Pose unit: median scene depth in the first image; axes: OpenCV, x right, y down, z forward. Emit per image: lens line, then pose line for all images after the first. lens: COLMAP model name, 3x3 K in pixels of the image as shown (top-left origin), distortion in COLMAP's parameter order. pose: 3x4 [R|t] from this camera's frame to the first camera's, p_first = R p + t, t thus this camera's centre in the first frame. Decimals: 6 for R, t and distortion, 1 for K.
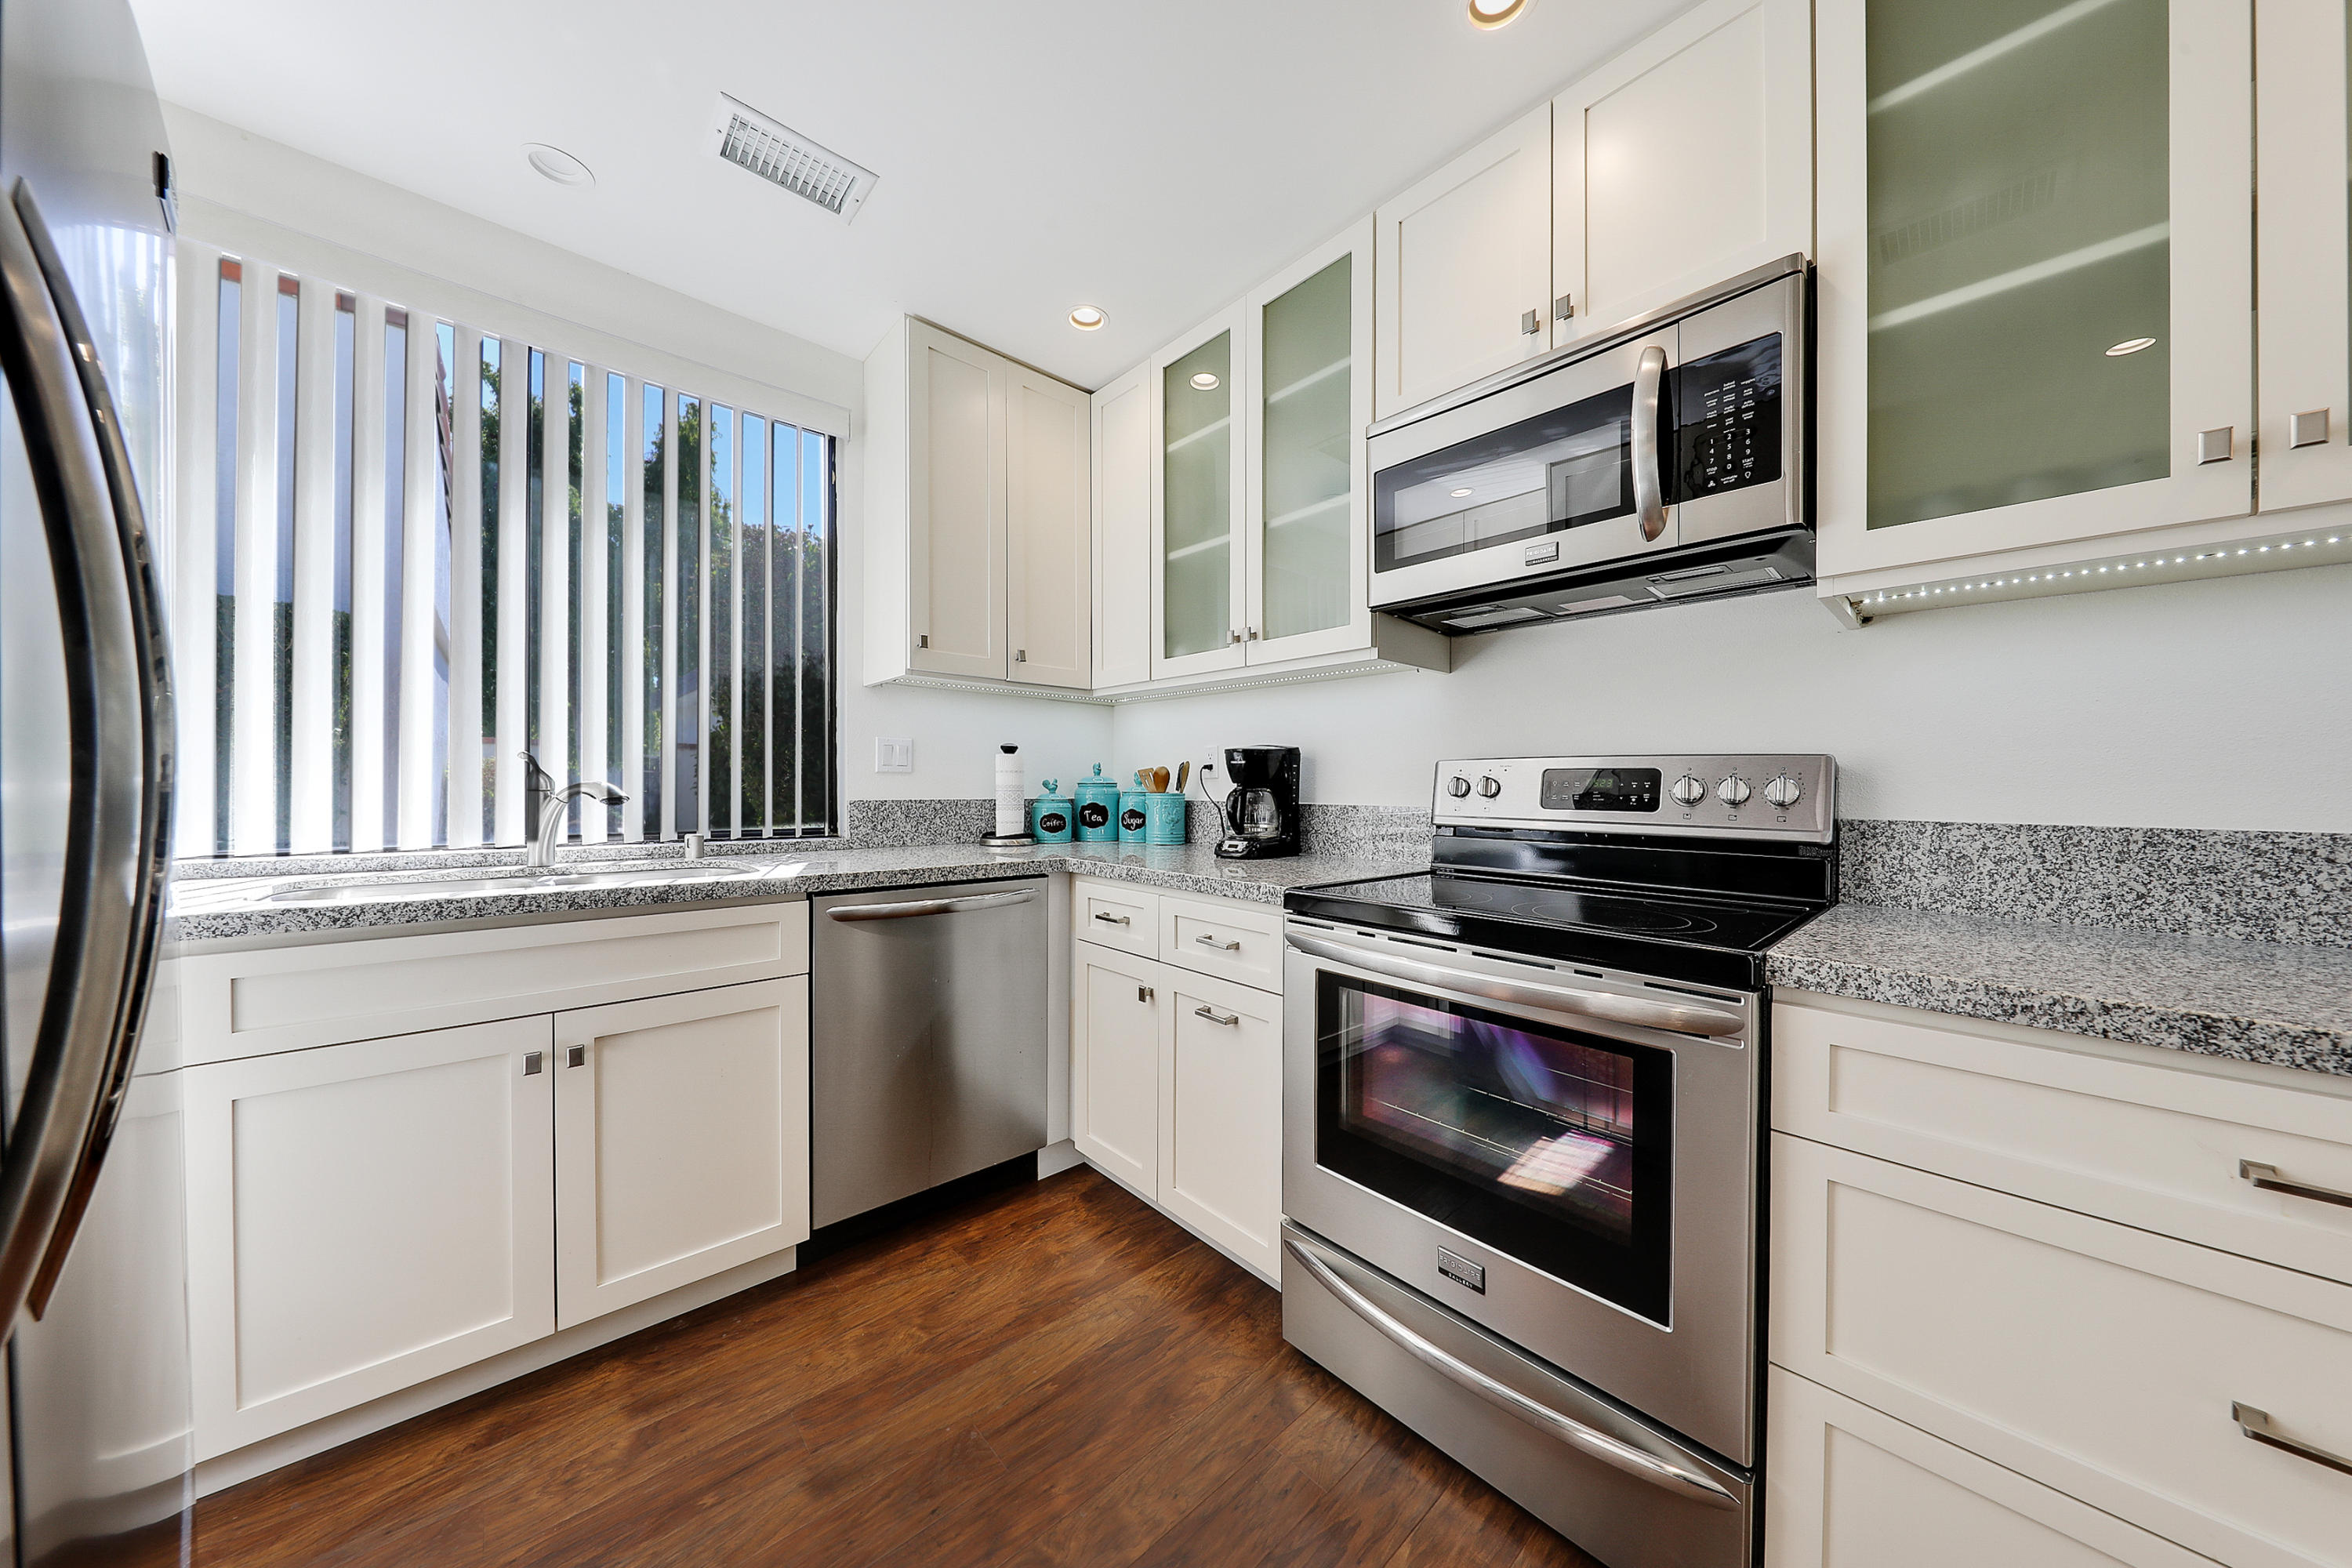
lens RADIAL K [[740.2, 0, 1193.5], [0, 740.2, 788.7], [0, 0, 1]] dist [-0.012812, -0.000128]
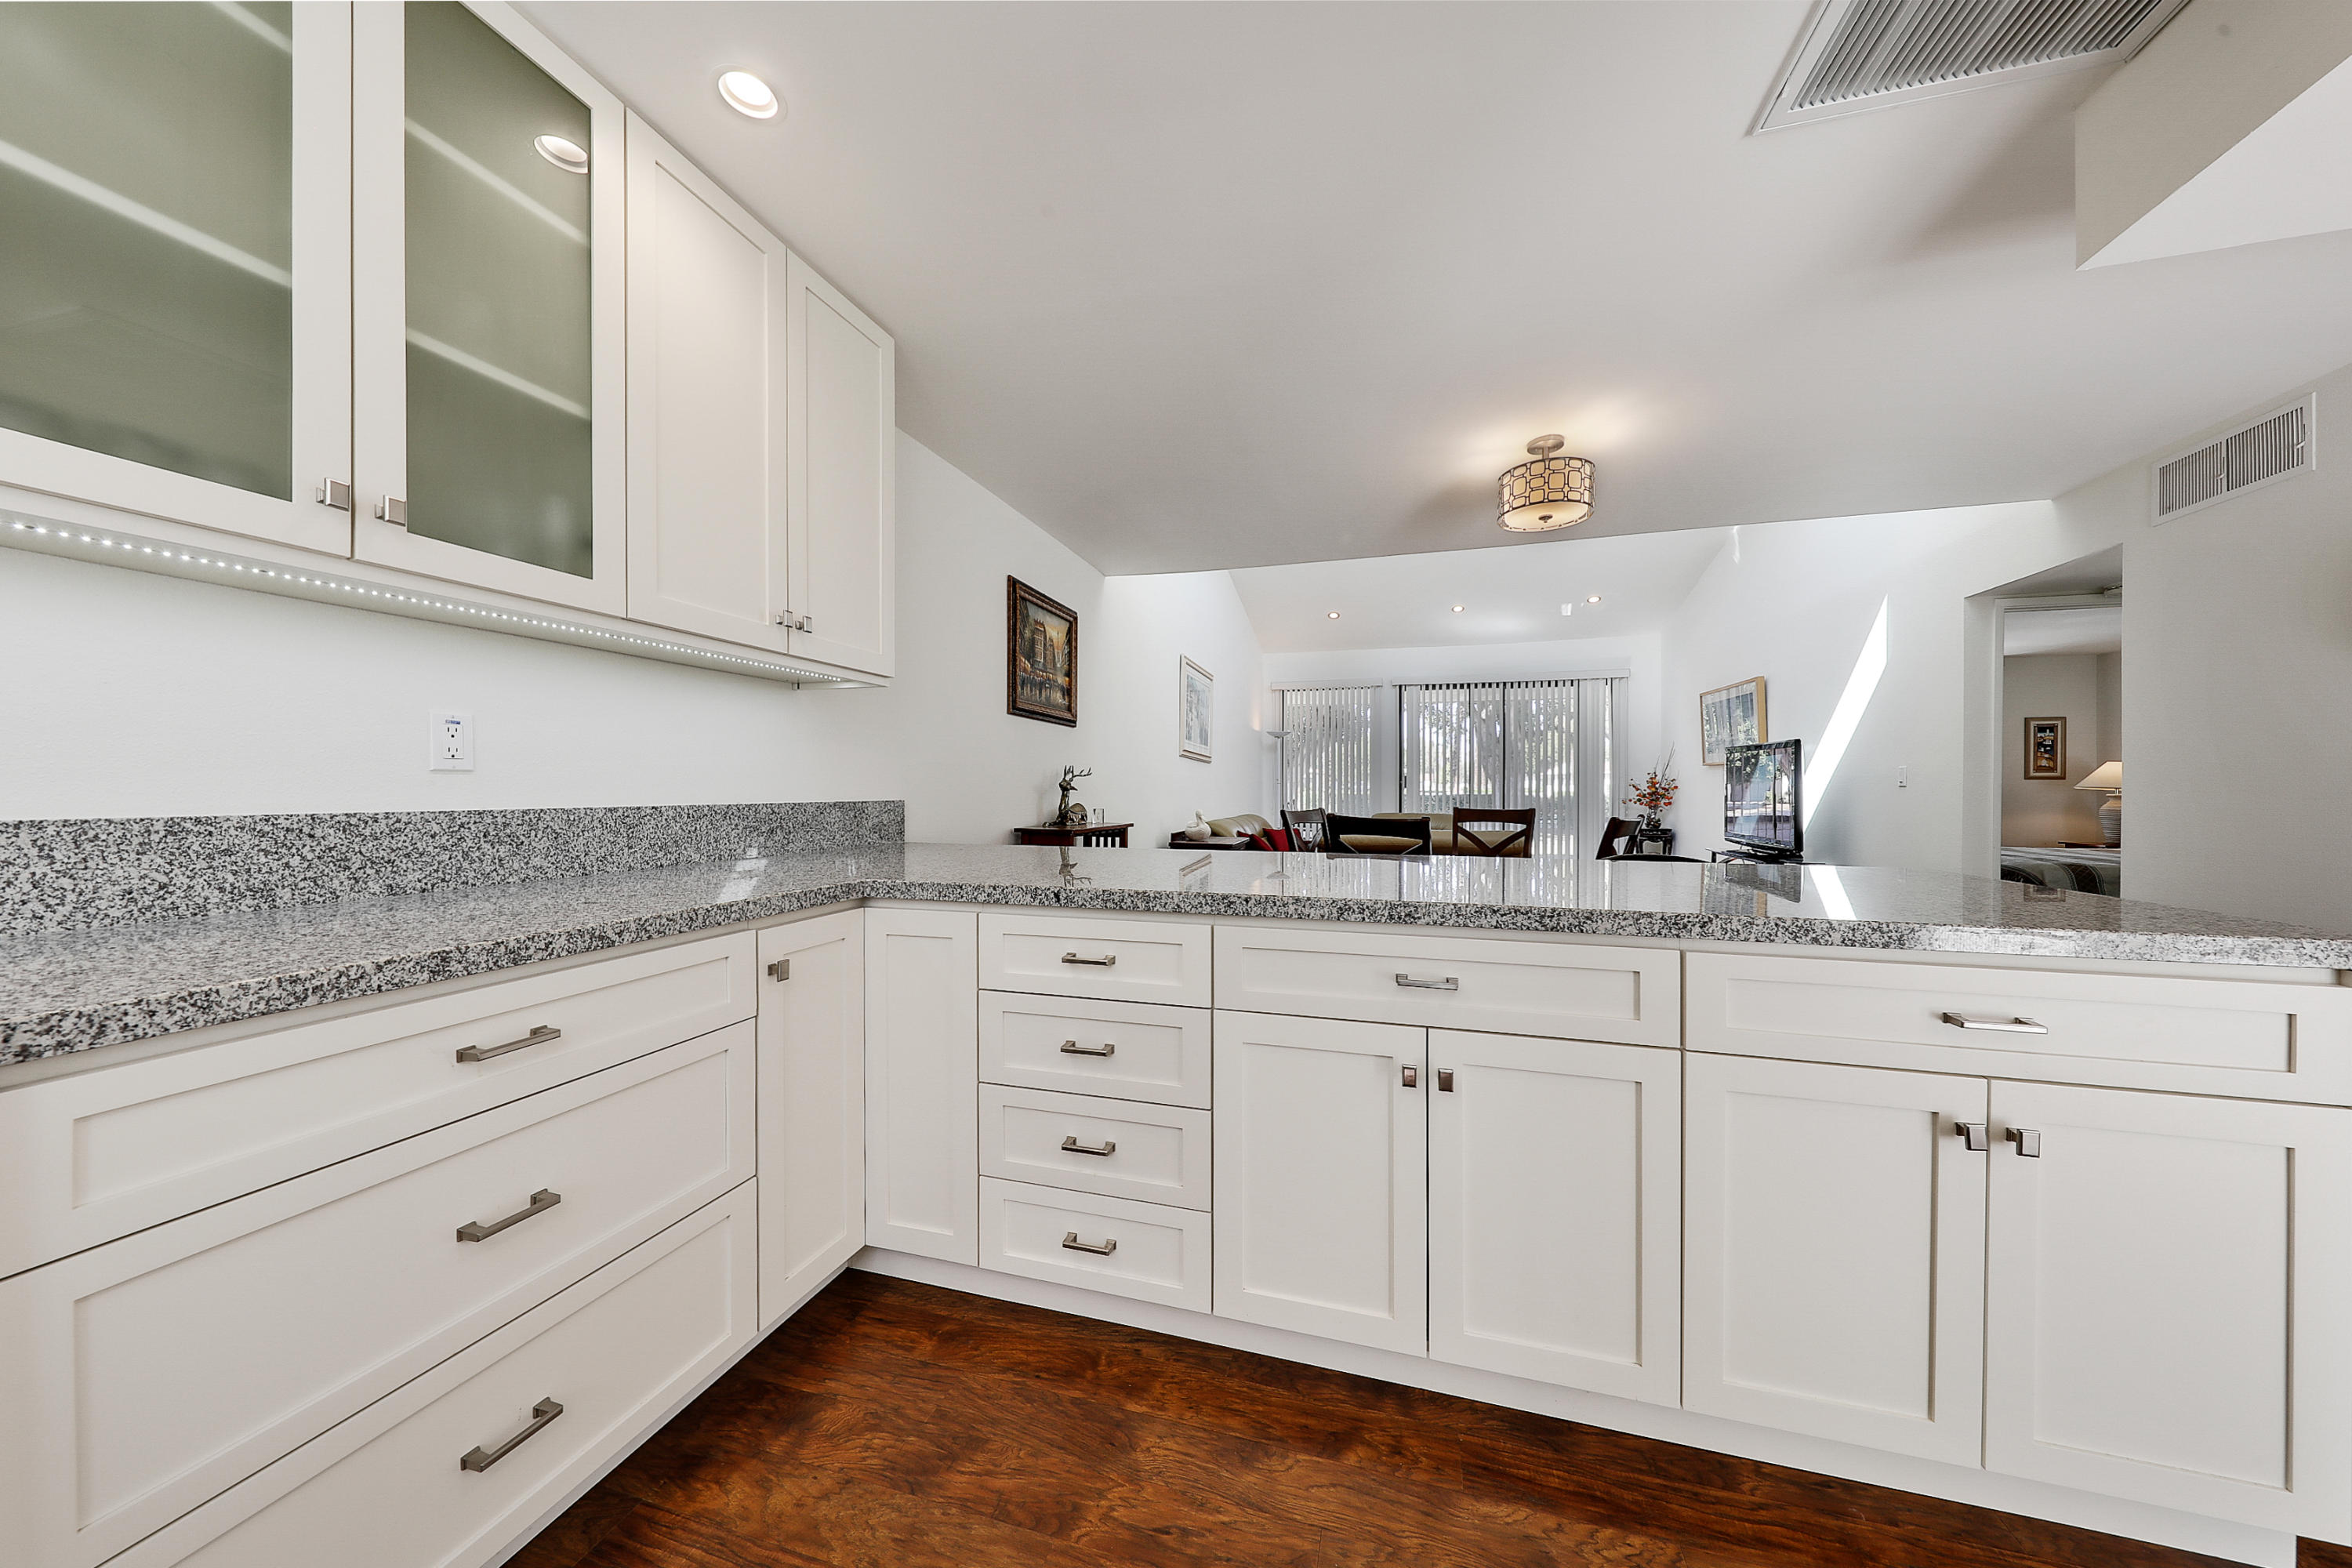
lens RADIAL K [[740.2, 0, 1180.5], [0, 740.2, 780.4], [0, 0, 1]] dist [-0.012812, -0.000128]
pose [[-0.506704, -0.001879, 0.862118, -0.184128], [-0.004678, 0.999989, -0.000570, -0.002147], [-0.862107, -0.004322, -0.506708, 0.212165]]
